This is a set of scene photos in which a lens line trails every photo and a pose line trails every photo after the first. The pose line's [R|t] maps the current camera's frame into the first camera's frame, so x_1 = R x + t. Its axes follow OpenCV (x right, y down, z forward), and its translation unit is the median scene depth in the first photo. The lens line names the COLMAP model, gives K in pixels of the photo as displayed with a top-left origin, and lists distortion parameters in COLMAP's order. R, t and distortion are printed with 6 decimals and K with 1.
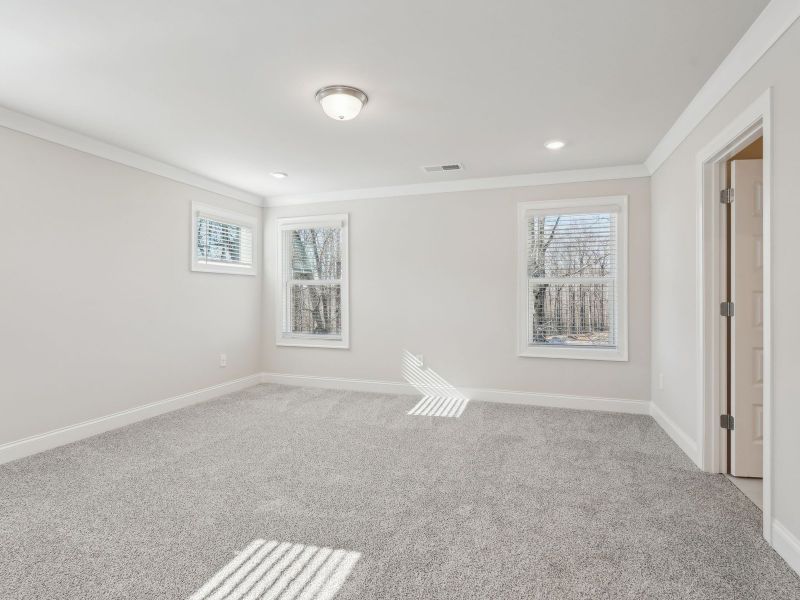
lens RADIAL K [[409.8, 0, 405.5], [0, 409.8, 297.3], [0, 0, 1]] dist [-0.003355, 0.001236]
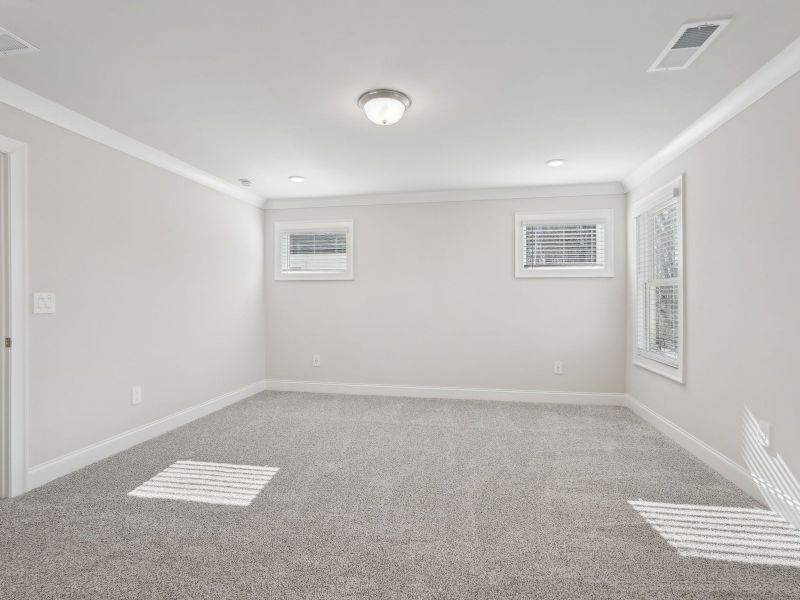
lens RADIAL K [[409.8, 0, 400.5], [0, 409.8, 301.5], [0, 0, 1]] dist [-0.003355, 0.001236]
pose [[0.130931, 0.003214, -0.991386, 0.468087], [-0.004316, 0.999987, 0.002672, -0.003268], [0.991382, 0.003929, 0.130944, 0.507708]]
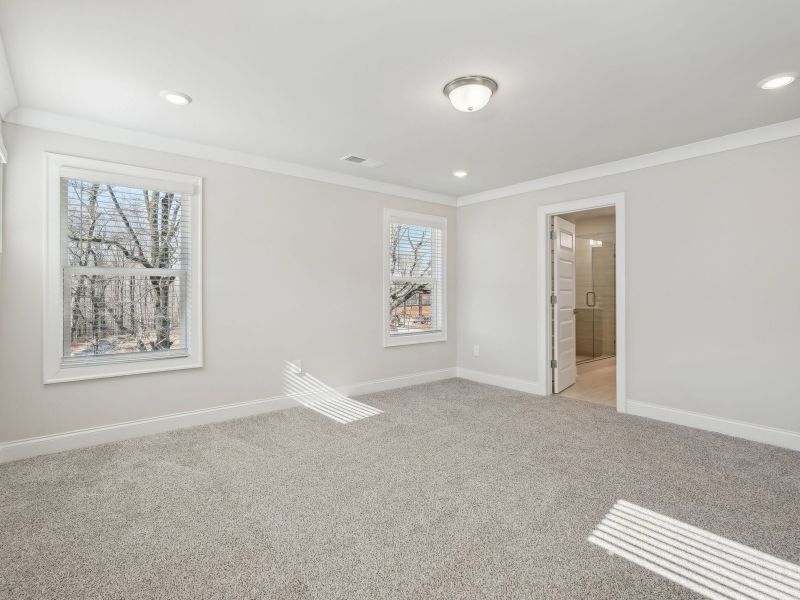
lens RADIAL K [[409.8, 0, 401.3], [0, 409.8, 287.8], [0, 0, 1]] dist [-0.003355, 0.001236]
pose [[0.532972, 0.006965, 0.846104, -0.592749], [0.004534, 0.999928, -0.011087, -0.002483], [-0.846121, 0.009745, 0.532902, 0.348970]]
